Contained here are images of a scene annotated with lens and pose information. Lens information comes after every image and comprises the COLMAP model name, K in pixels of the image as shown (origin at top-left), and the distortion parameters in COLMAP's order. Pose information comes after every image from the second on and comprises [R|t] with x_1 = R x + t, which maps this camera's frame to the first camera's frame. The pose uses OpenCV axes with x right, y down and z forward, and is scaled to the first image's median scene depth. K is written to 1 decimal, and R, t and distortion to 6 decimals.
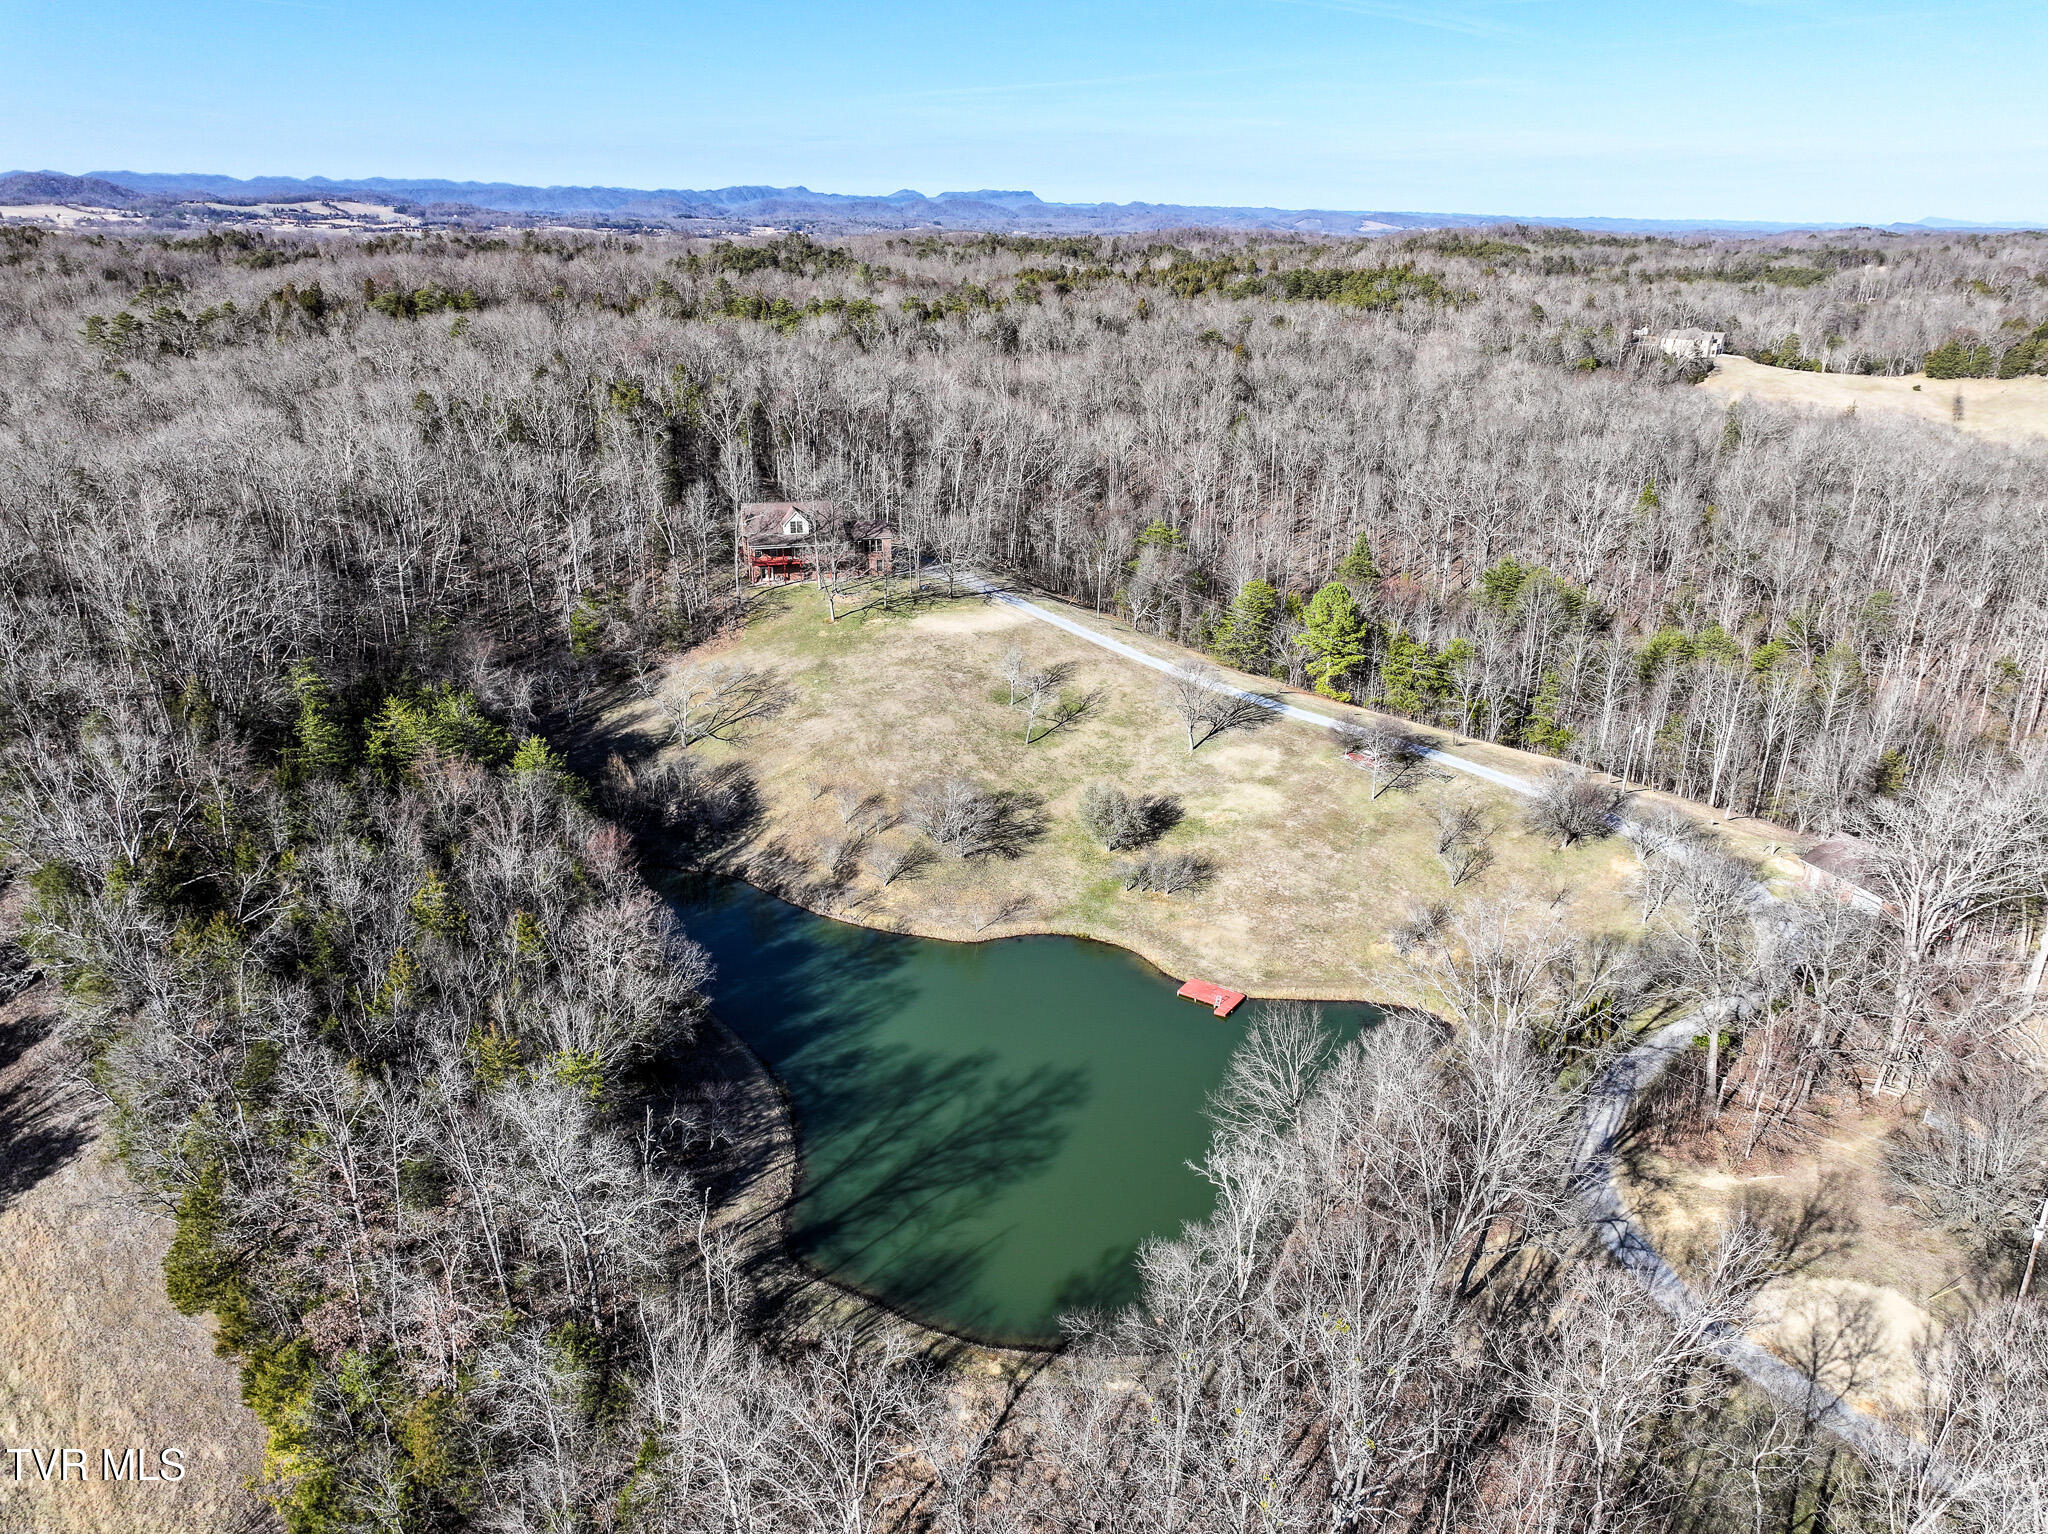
lens RADIAL K [[1441.4, 0, 1033.1], [0, 1441.4, 756.4], [0, 0, 1]] dist [0.009733, 0.003690]
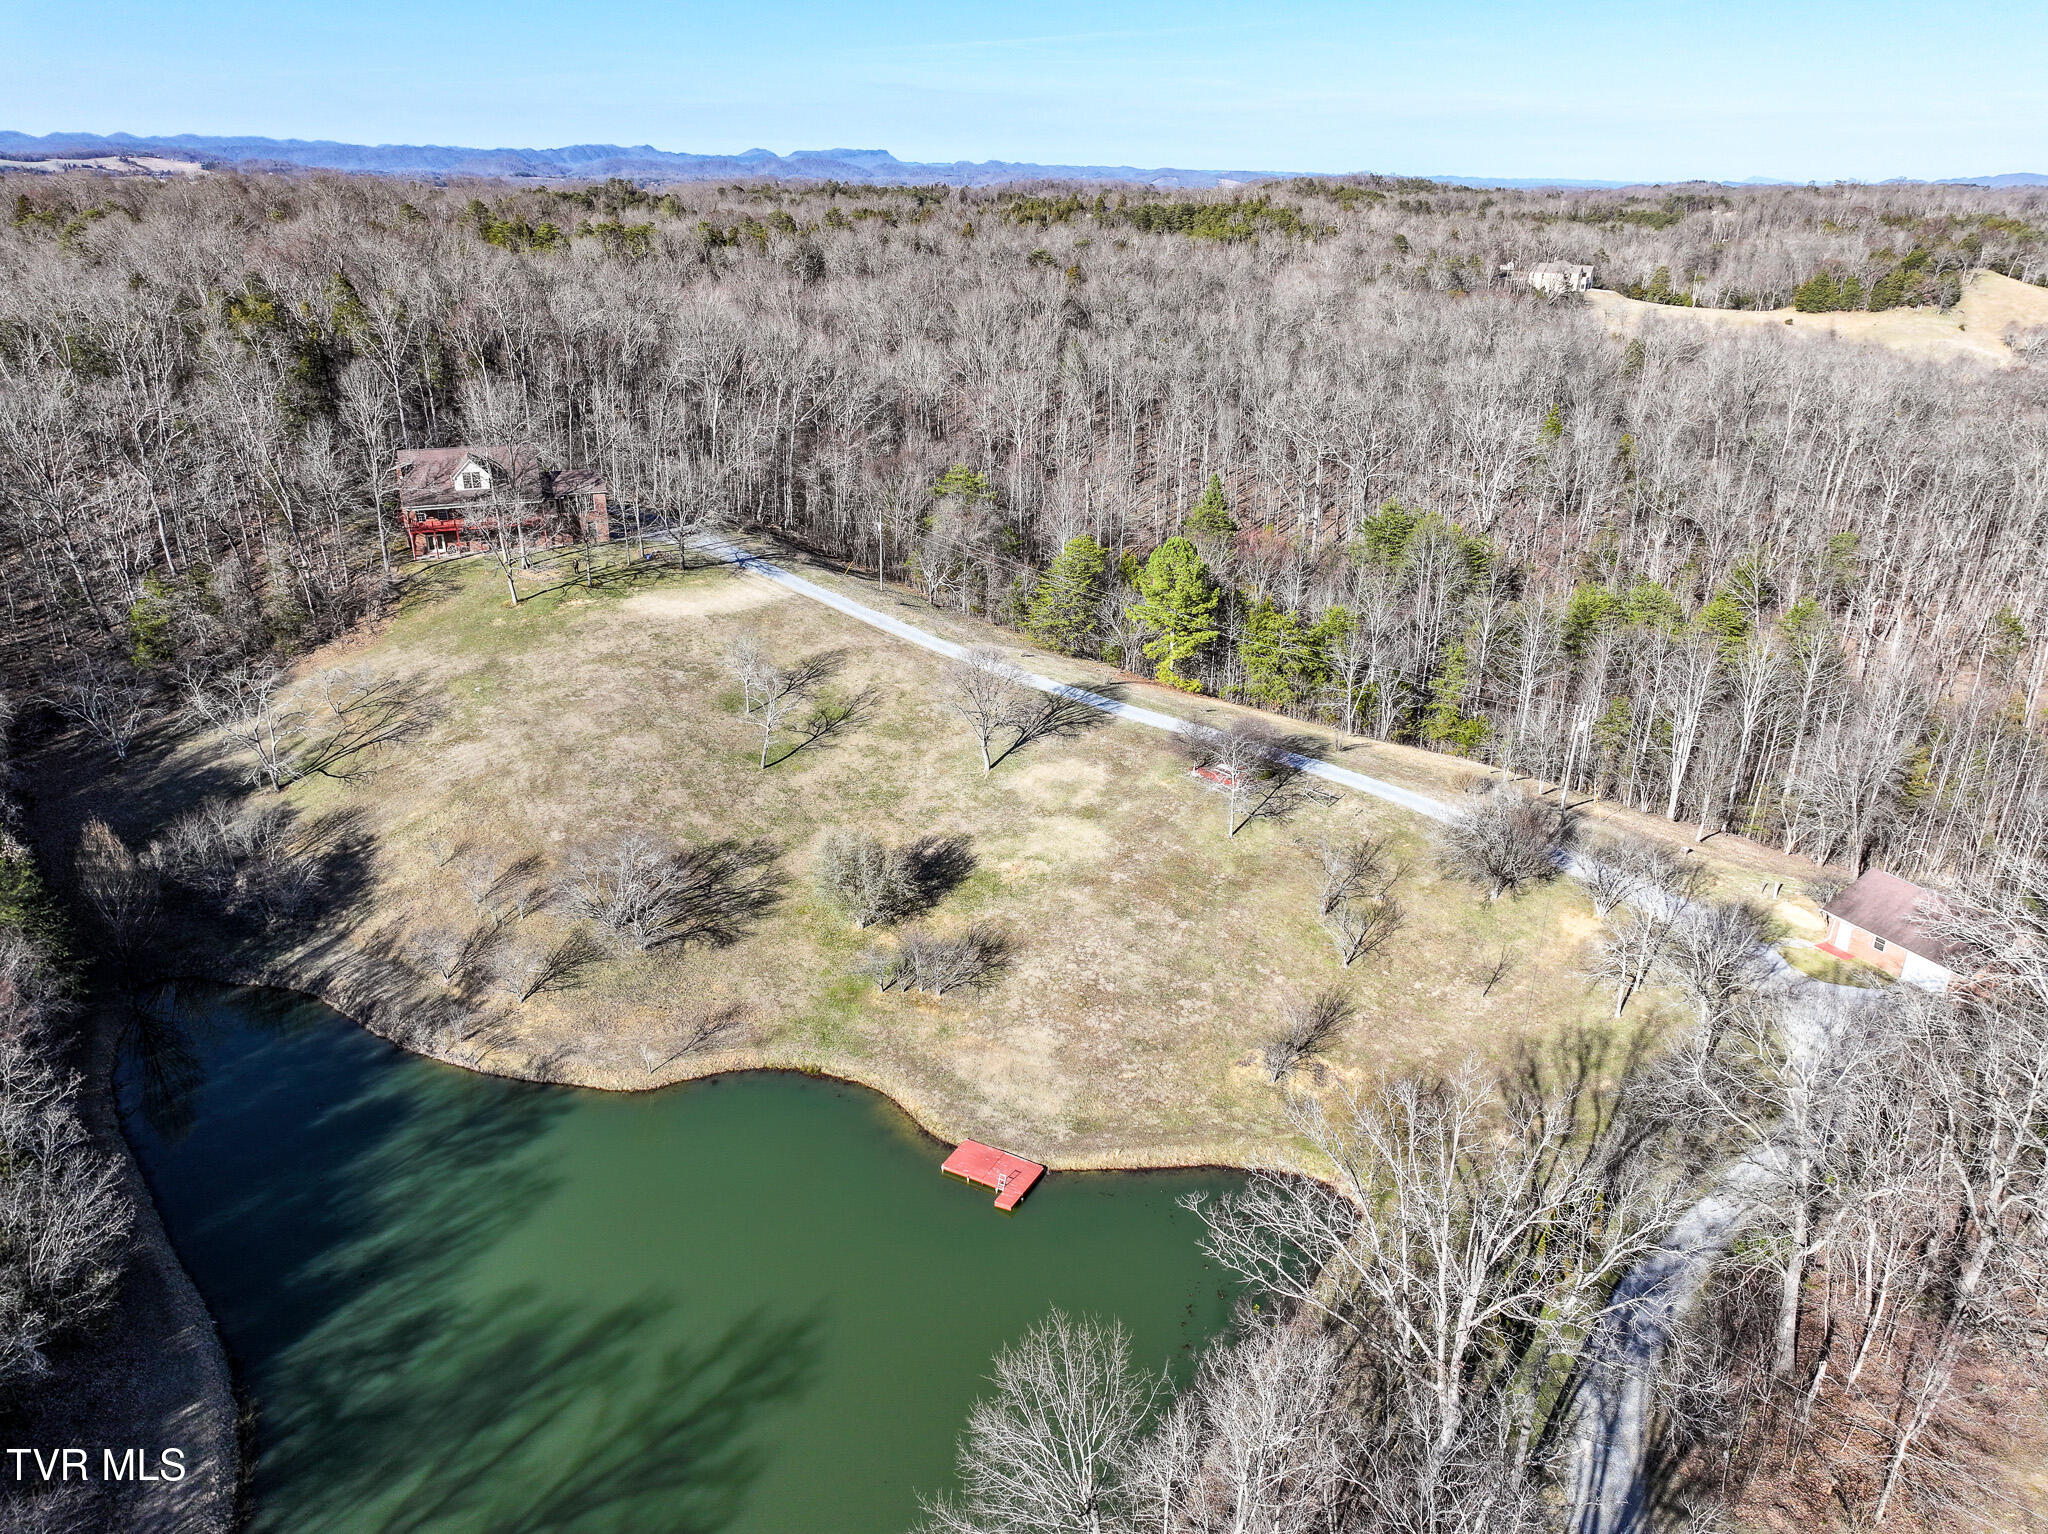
lens RADIAL K [[1441.4, 0, 1033.1], [0, 1441.4, 756.4], [0, 0, 1]] dist [0.009733, 0.003690]
pose [[0.995786, -0.036345, 0.084199, 0.060144], [0.034317, 0.999088, 0.025406, -0.024480], [-0.085045, -0.022410, 0.996125, 0.225524]]
